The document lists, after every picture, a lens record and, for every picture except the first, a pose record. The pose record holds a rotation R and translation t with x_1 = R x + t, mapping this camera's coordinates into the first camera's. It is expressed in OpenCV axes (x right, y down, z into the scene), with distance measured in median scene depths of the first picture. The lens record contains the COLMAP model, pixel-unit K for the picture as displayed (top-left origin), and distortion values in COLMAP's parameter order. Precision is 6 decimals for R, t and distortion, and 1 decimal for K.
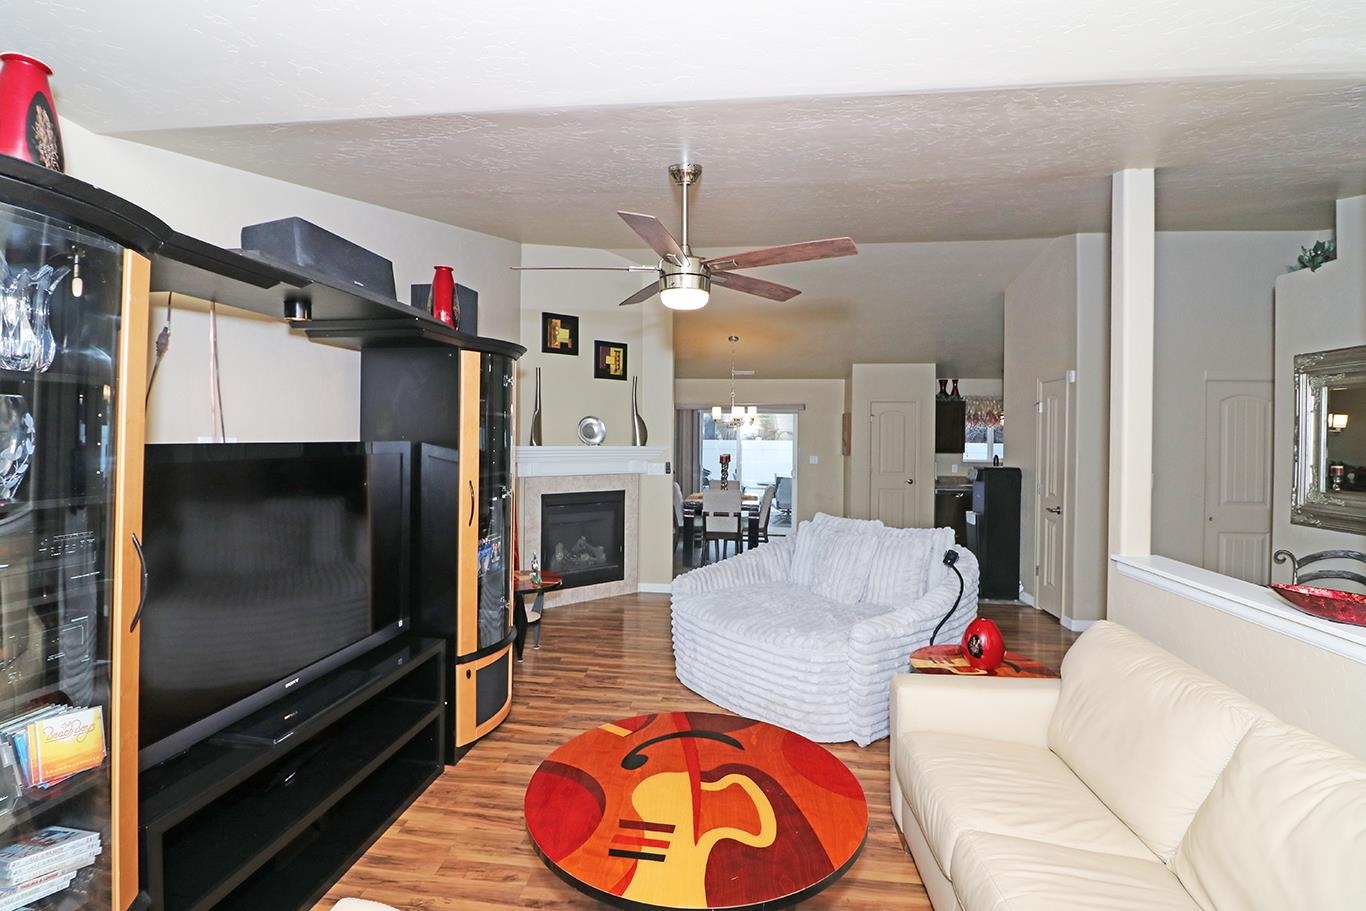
lens RADIAL K [[629.6, 0, 675.1], [0, 629.6, 441.1], [0, 0, 1]] dist [-0.000620, -0.011433]
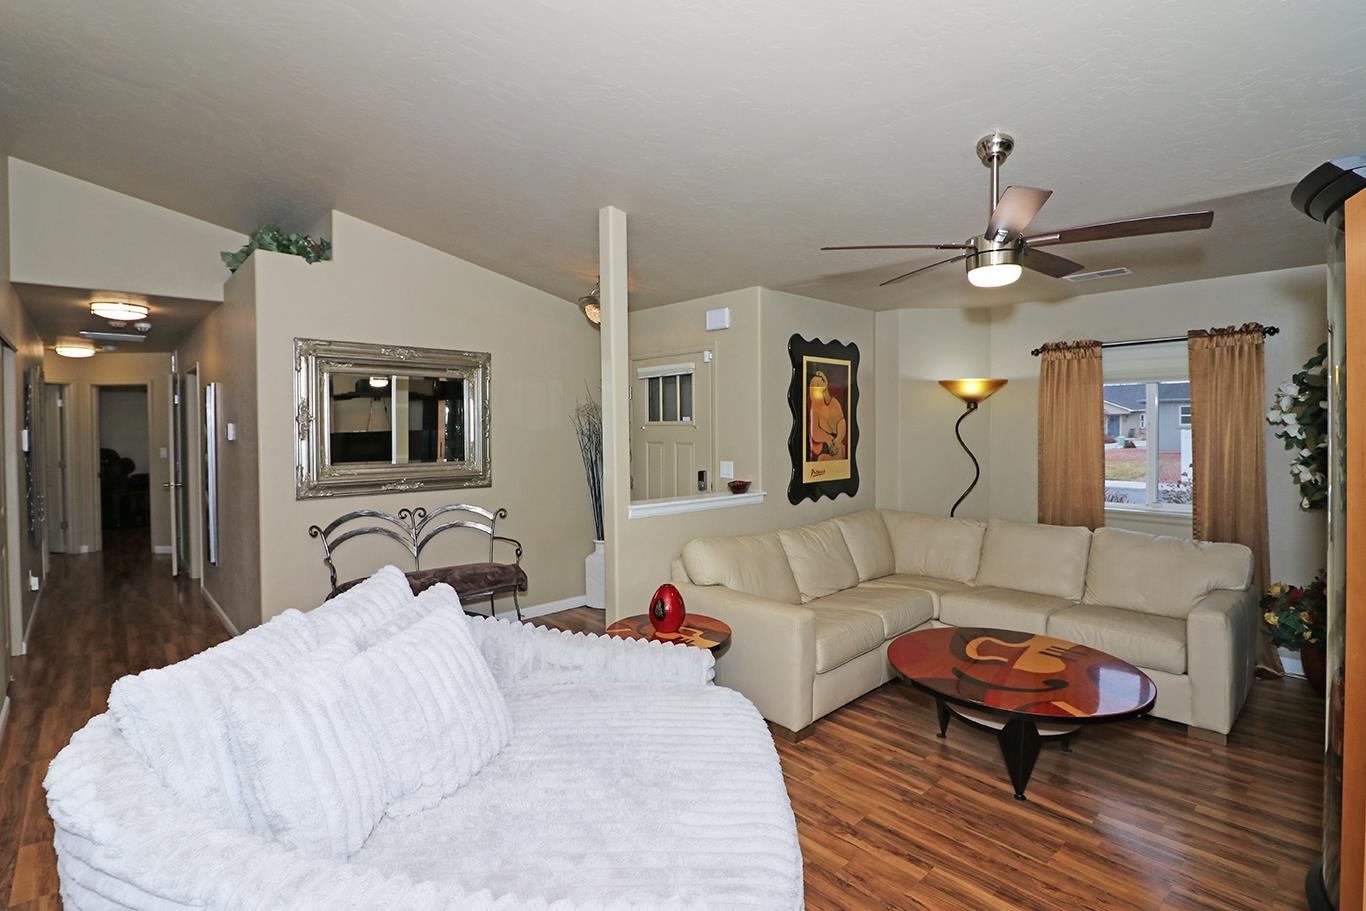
lens RADIAL K [[646.1, 0, 679.5], [0, 646.1, 428.7], [0, 0, 1]] dist [0.000725, -0.012252]
pose [[-0.759149, -0.006008, 0.650889, -0.169403], [0.003055, 0.999913, 0.012793, 0.001600], [-0.650909, 0.011700, -0.759065, 1.280059]]
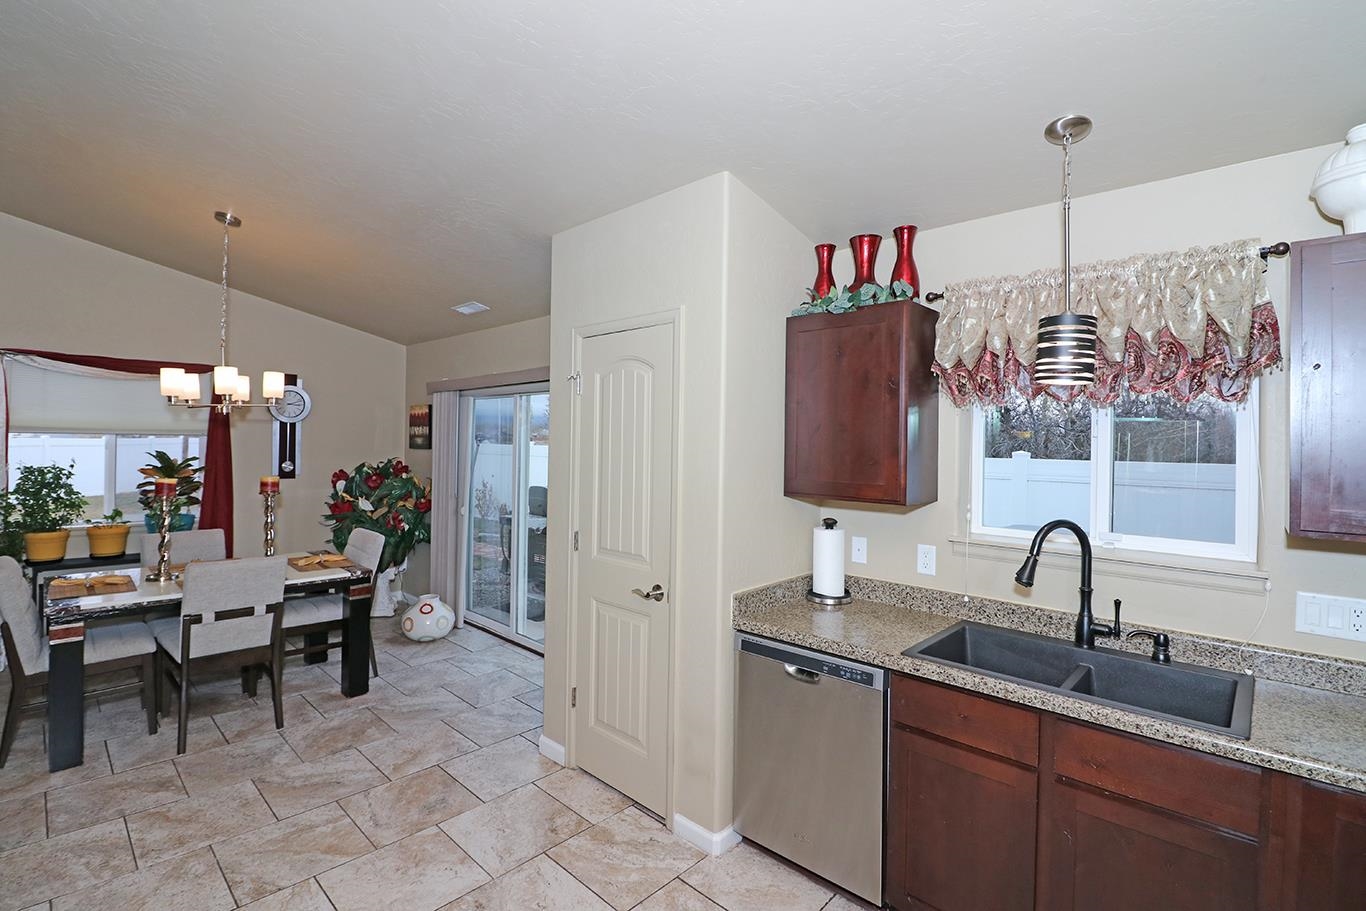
lens RADIAL K [[629.6, 0, 675.1], [0, 629.6, 441.1], [0, 0, 1]] dist [-0.000620, -0.011433]
pose [[0.795540, 0.001556, -0.605899, 1.254009], [-0.012692, 0.999820, -0.014097, -0.005860], [0.605768, 0.018905, 0.795416, 1.694485]]
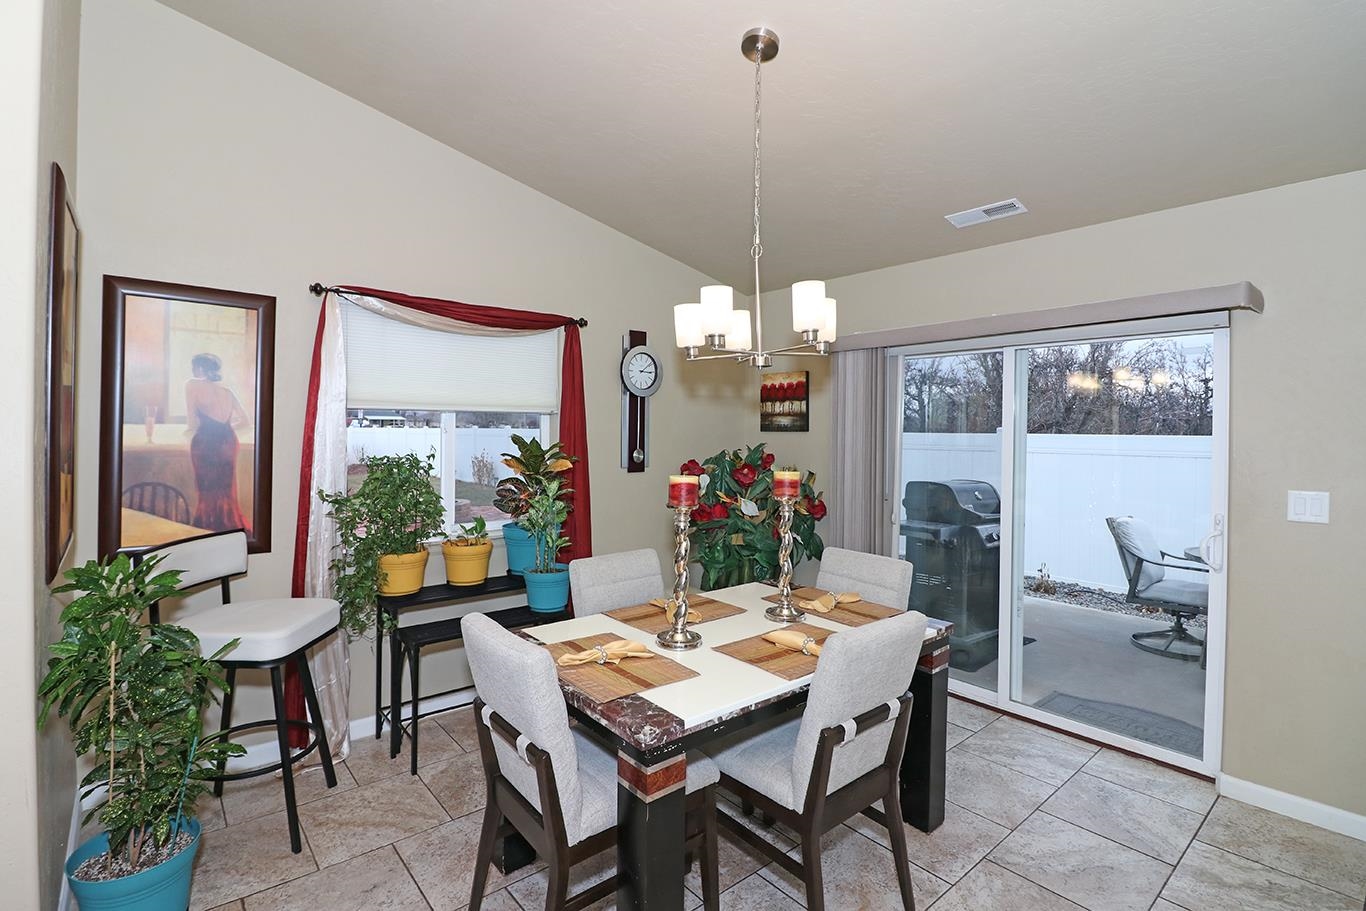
lens RADIAL K [[646.1, 0, 679.5], [0, 646.1, 428.7], [0, 0, 1]] dist [0.000725, -0.012252]
pose [[0.729200, -0.006030, -0.684274, 0.518628], [-0.006653, 0.999851, -0.015900, 0.012966], [0.684268, 0.016147, 0.729051, 1.560904]]
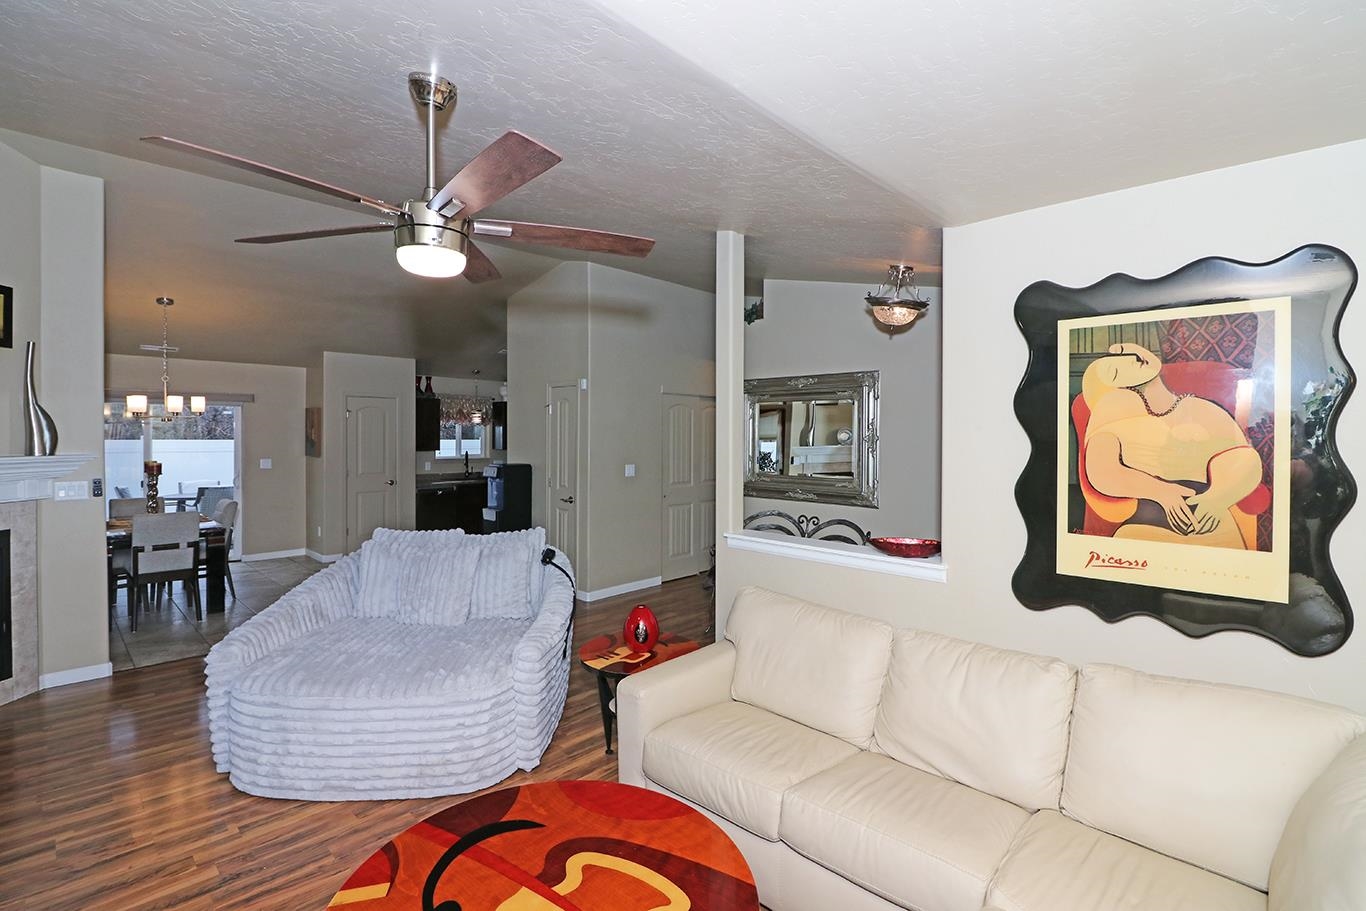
lens RADIAL K [[629.6, 0, 675.1], [0, 629.6, 441.1], [0, 0, 1]] dist [-0.000620, -0.011433]
pose [[0.609111, -0.015987, 0.792924, -0.241157], [0.008248, 0.999870, 0.013824, -0.015140], [-0.793042, -0.001880, 0.609164, 0.198825]]
